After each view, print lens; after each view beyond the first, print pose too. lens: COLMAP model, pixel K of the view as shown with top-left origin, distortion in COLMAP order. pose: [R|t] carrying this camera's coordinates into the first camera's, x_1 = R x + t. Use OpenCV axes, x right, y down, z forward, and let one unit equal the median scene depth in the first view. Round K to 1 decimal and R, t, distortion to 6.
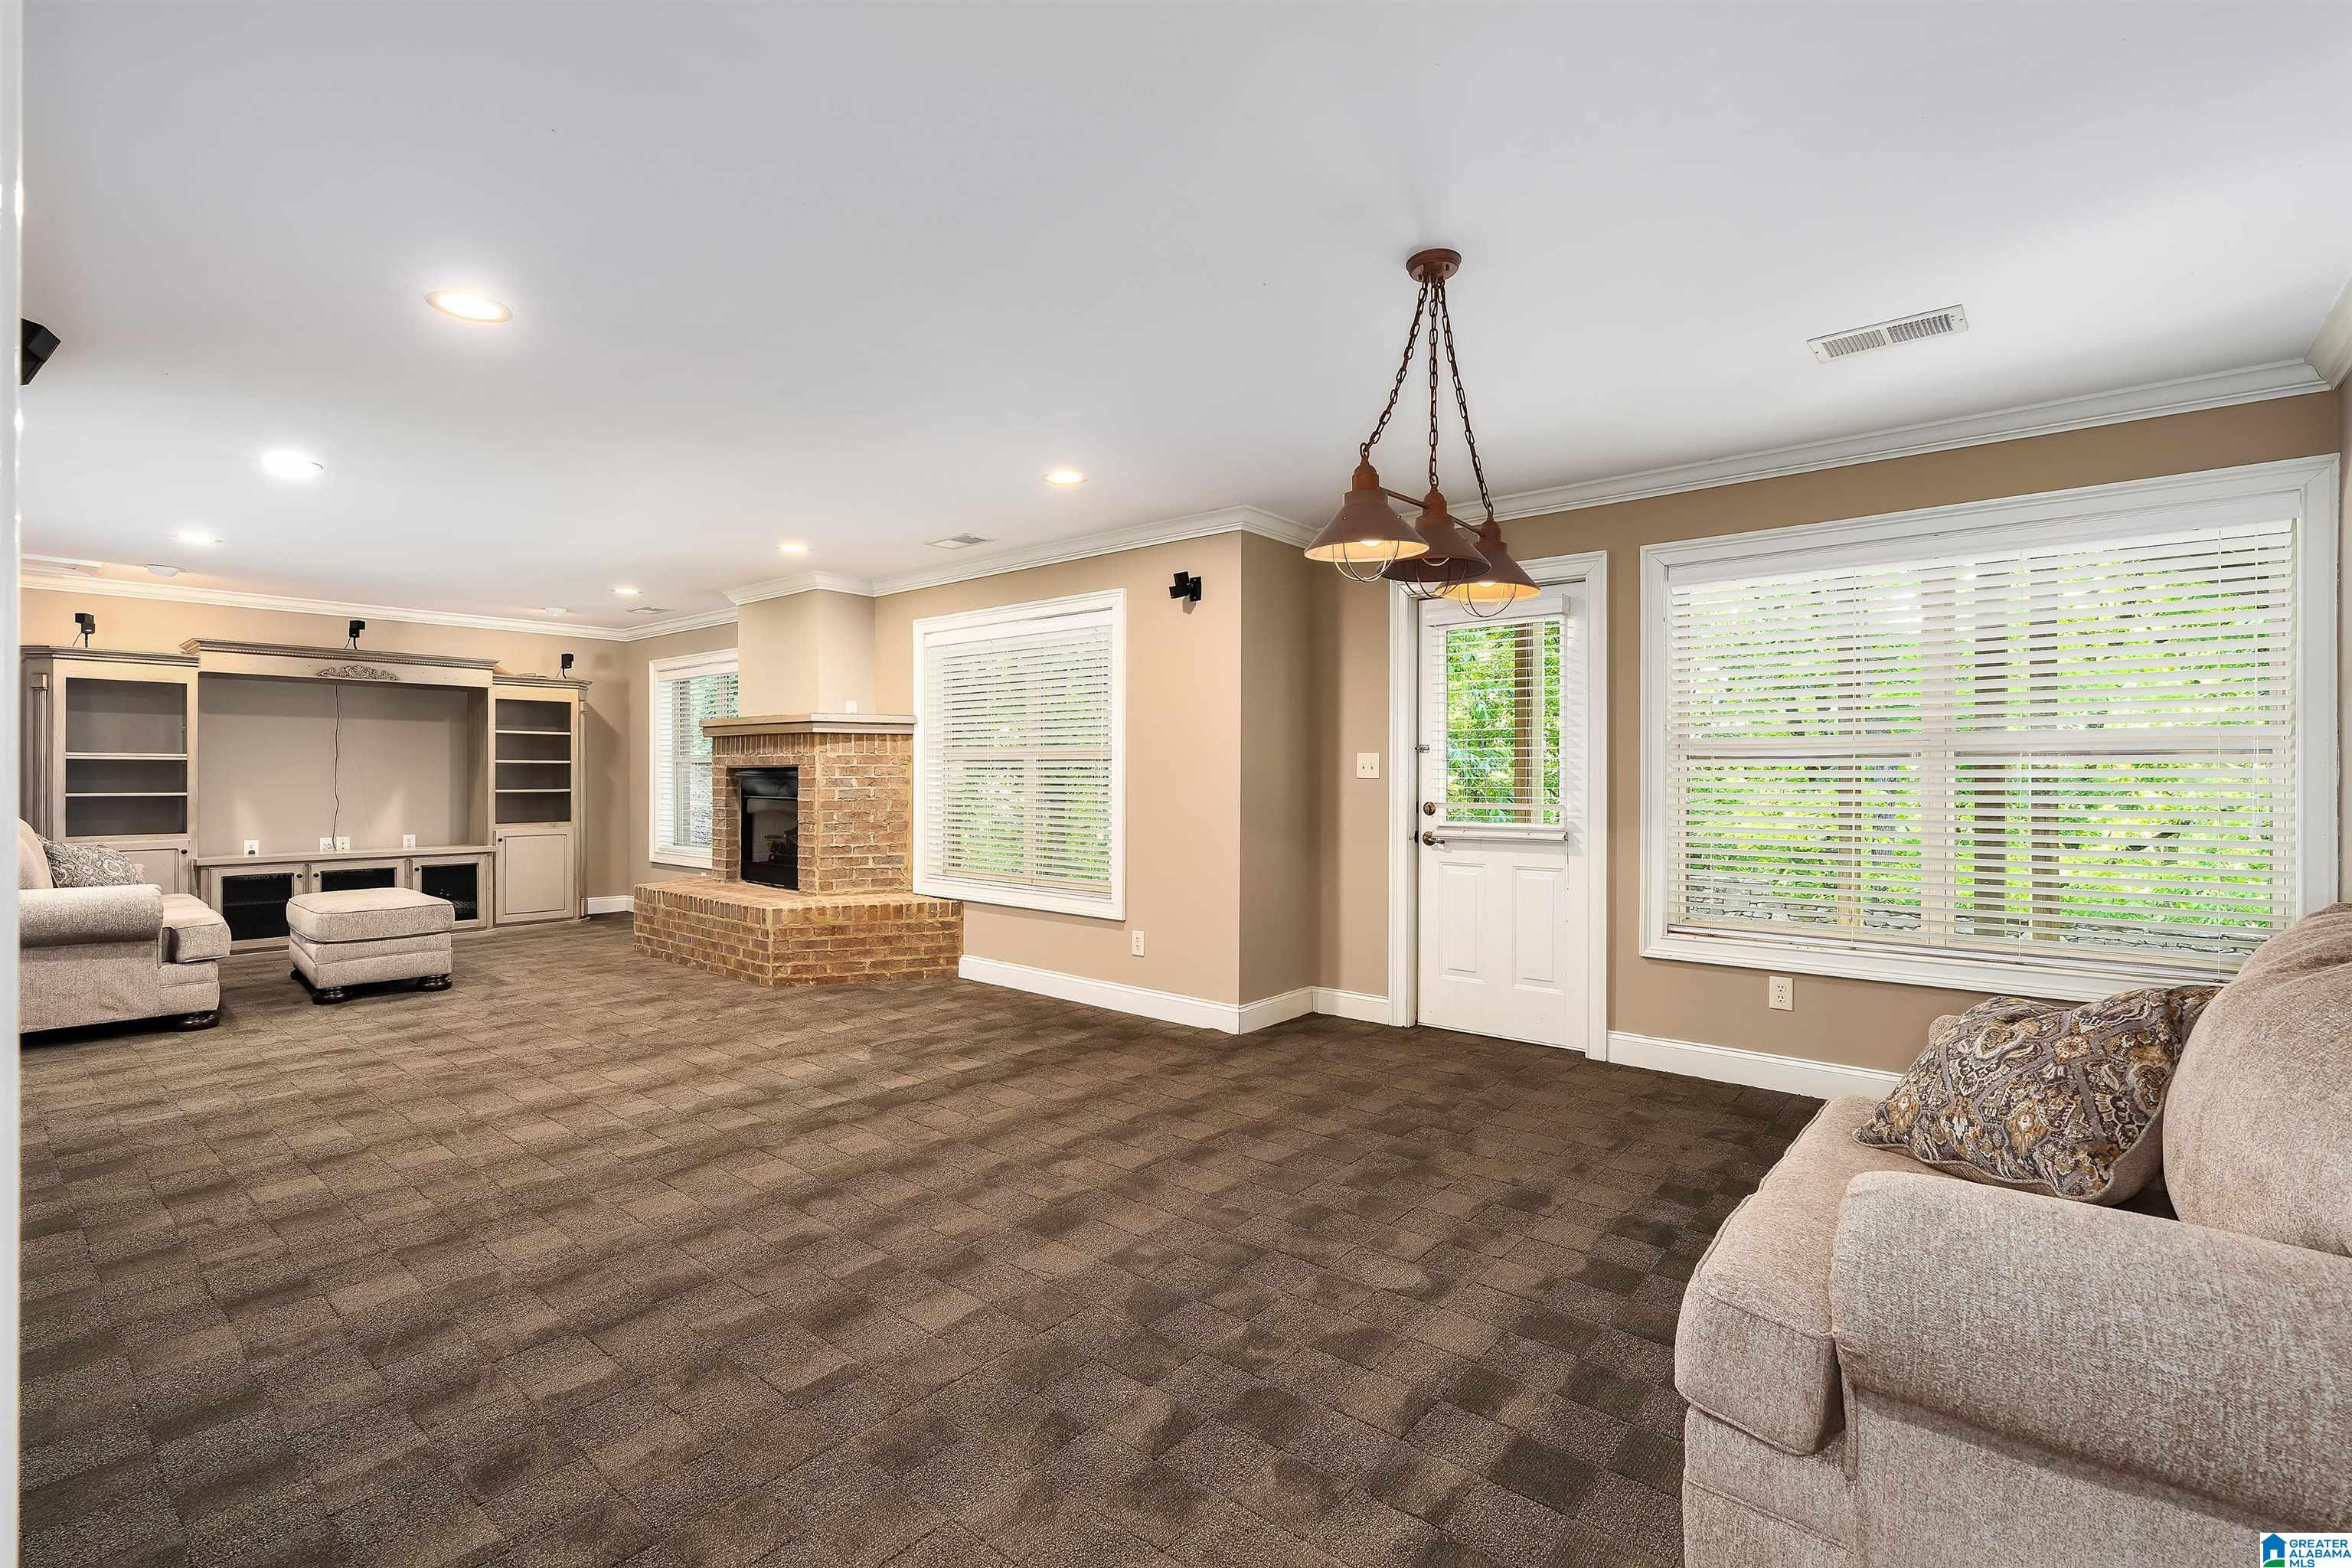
lens RADIAL K [[1070.2, 0, 1172.1], [0, 1070.2, 772.6], [0, 0, 1]] dist [0.000906, 0.000859]
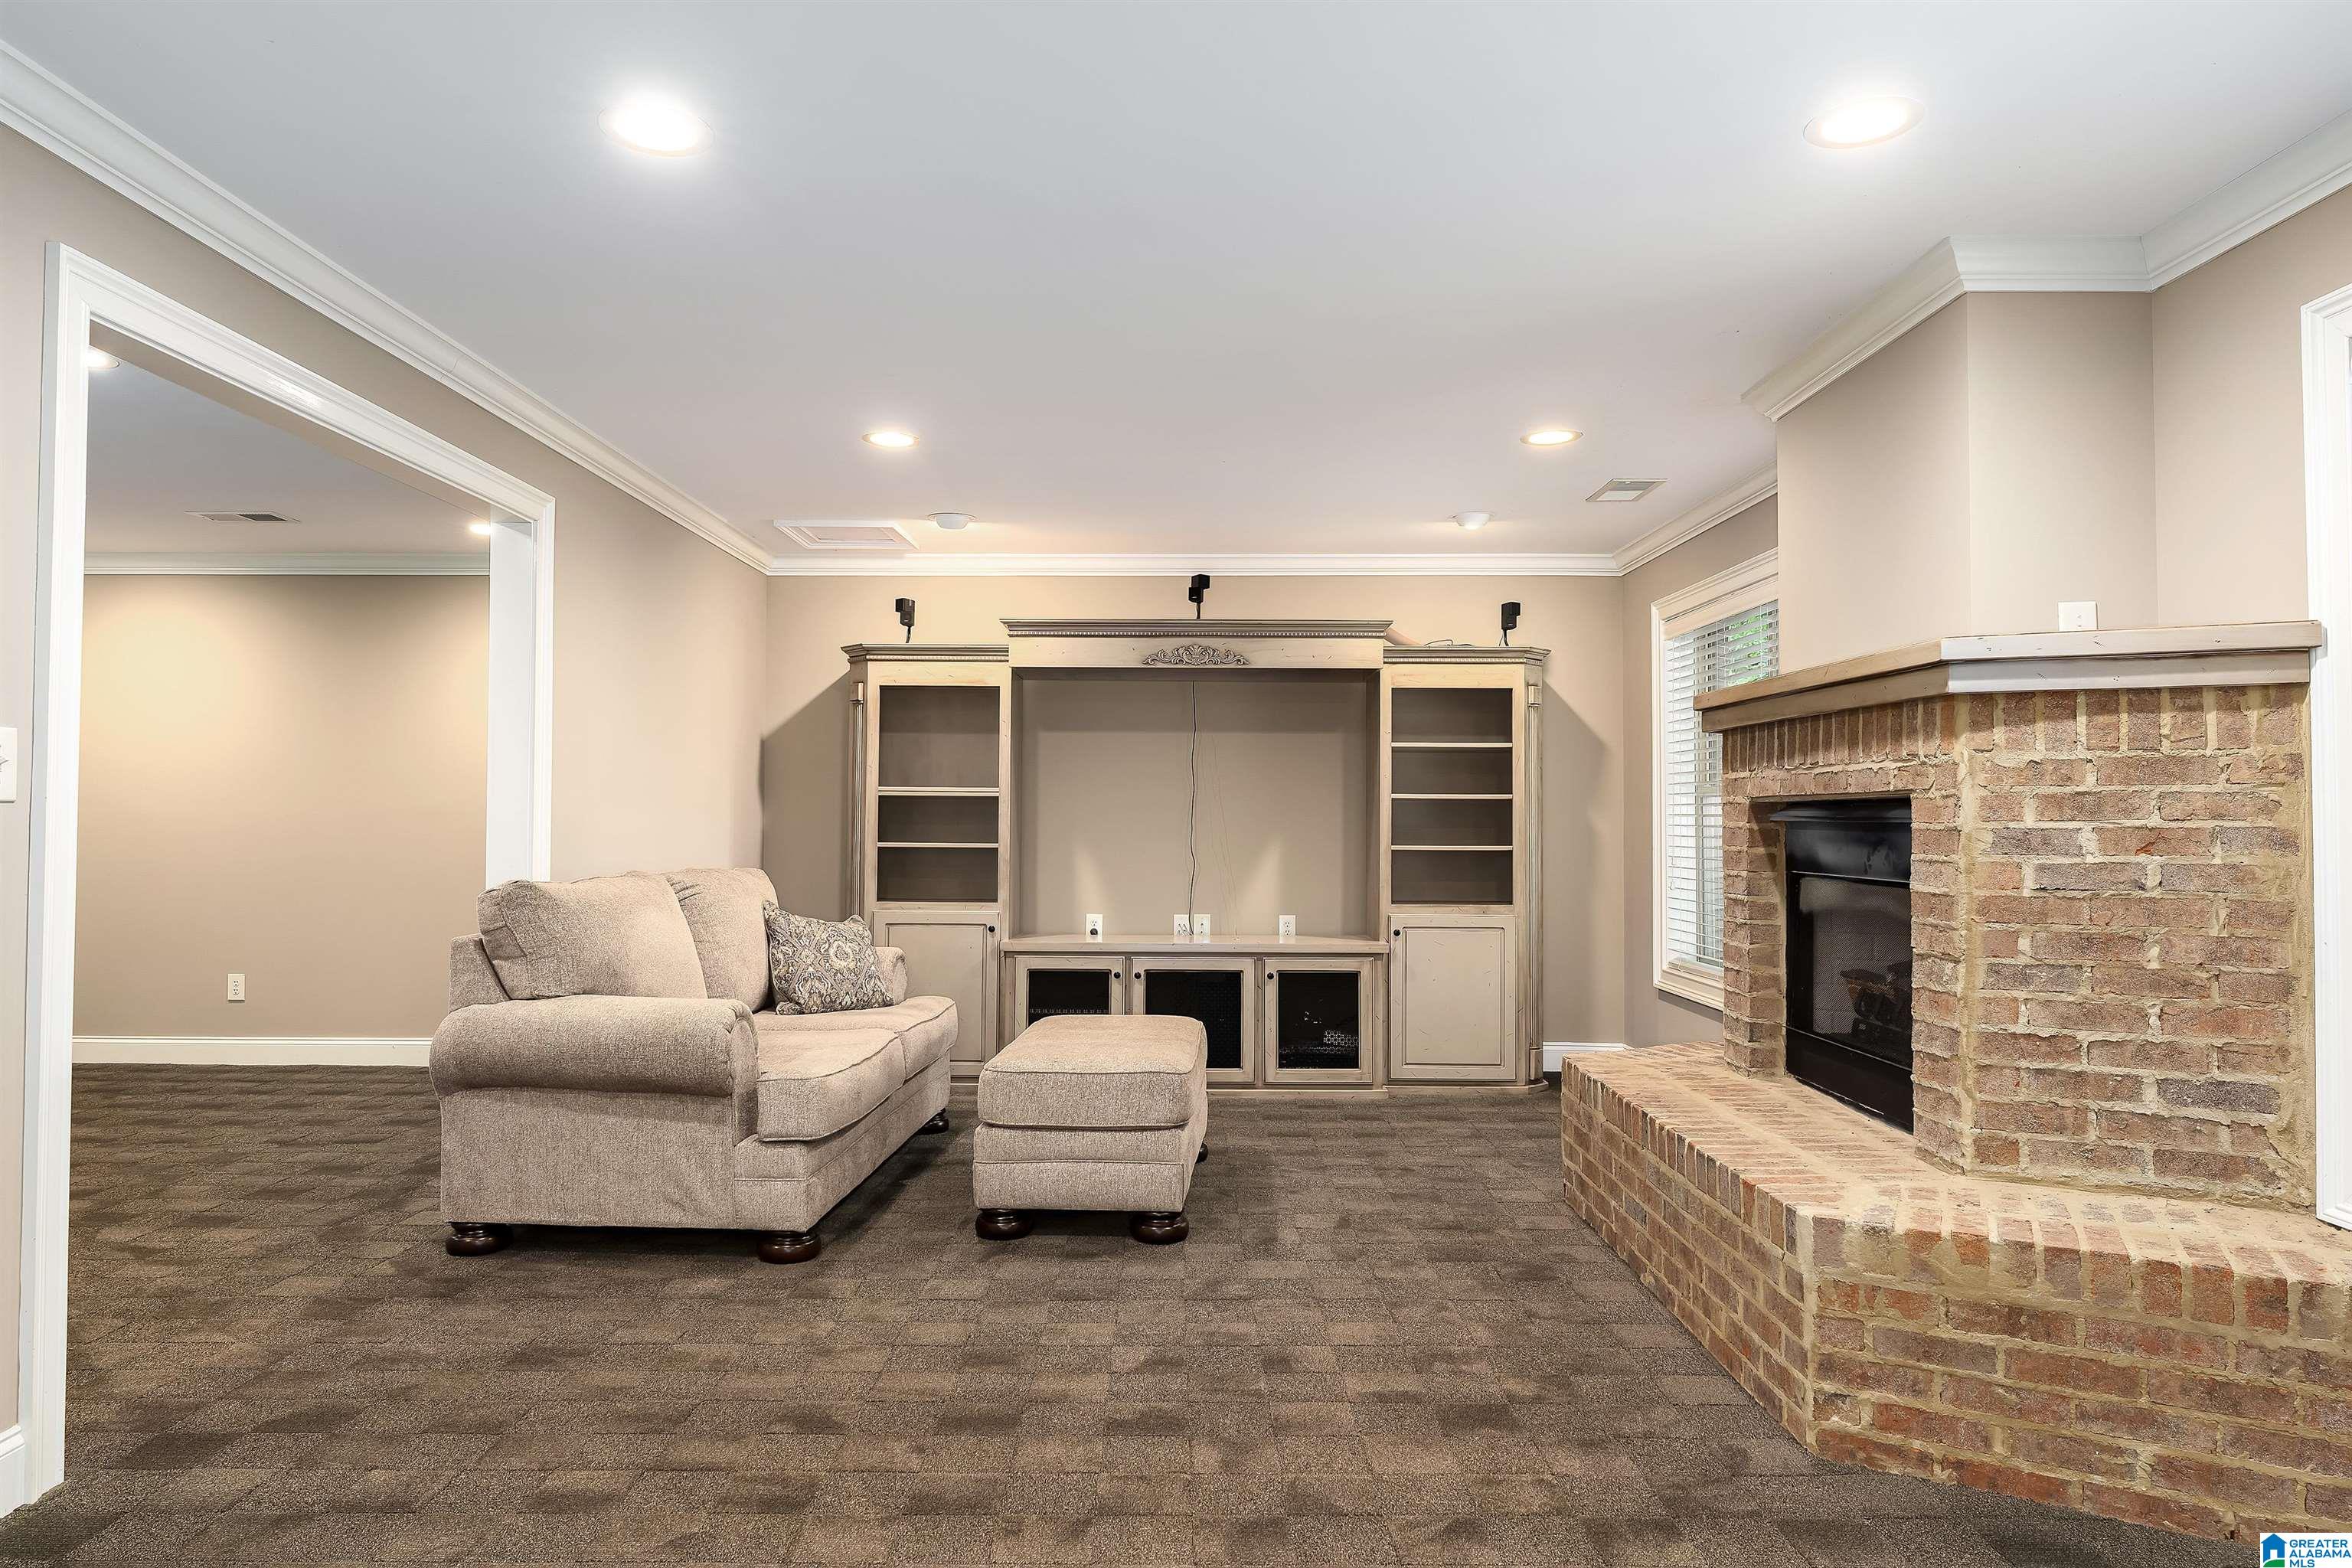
lens RADIAL K [[1449.9, 0, 1166.6], [0, 1449.9, 782.4], [0, 0, 1]] dist [0.002487, -0.002059]
pose [[0.647049, -0.017954, -0.762237, -0.138826], [-0.002933, 0.999657, -0.026036, 0.003386], [0.762443, 0.019082, 0.646774, 0.490349]]
